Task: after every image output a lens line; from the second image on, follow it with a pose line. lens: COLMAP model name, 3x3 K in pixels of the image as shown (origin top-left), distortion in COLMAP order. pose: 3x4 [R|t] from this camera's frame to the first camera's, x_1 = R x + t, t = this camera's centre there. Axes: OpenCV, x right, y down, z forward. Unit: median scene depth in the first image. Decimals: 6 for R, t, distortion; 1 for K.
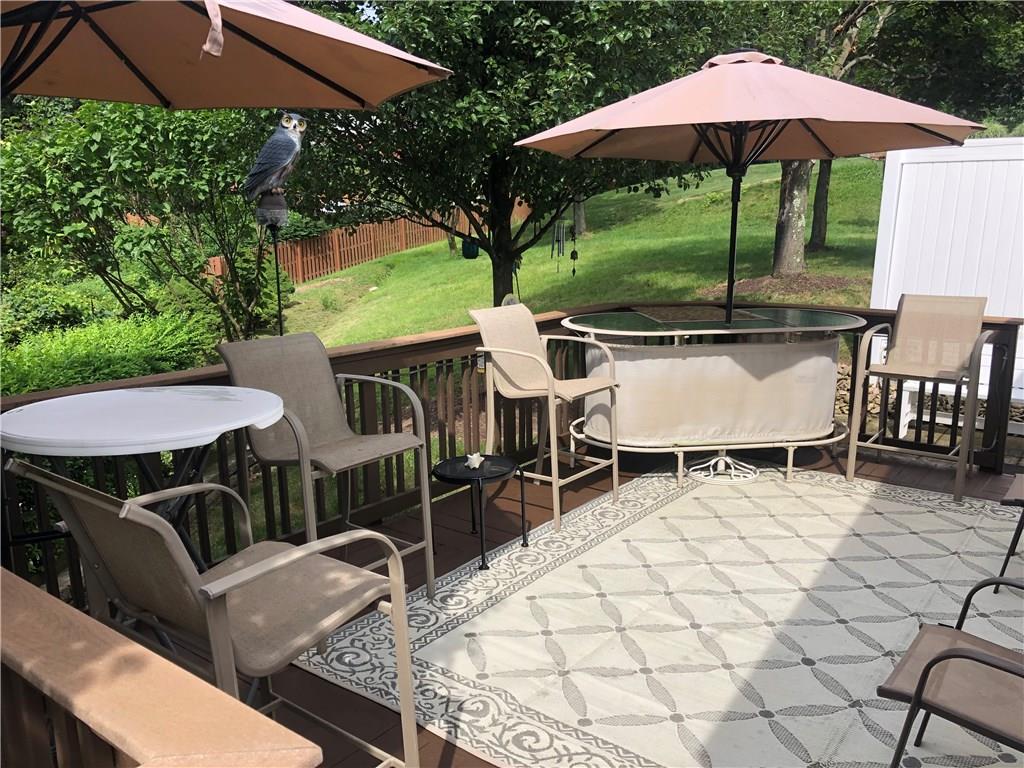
lens RADIAL K [[841.4, 0, 512.0], [0, 841.4, 384.0], [0, 0, 1]] dist [0.235483, -0.256595]
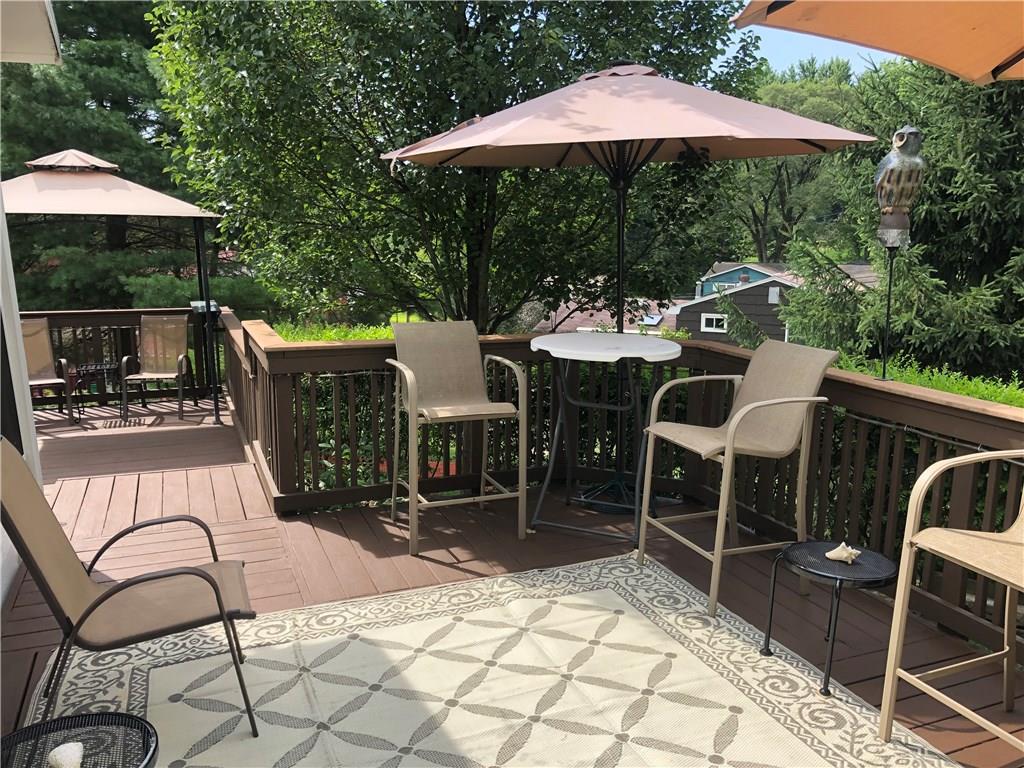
lens RADIAL K [[841.4, 0, 512.0], [0, 841.4, 384.0], [0, 0, 1]] dist [0.235483, -0.256595]
pose [[-0.479390, 0.139589, -0.866429, 0.879108], [-0.206569, 0.941583, 0.265990, -0.224517], [0.852944, 0.306491, -0.422551, 1.223087]]
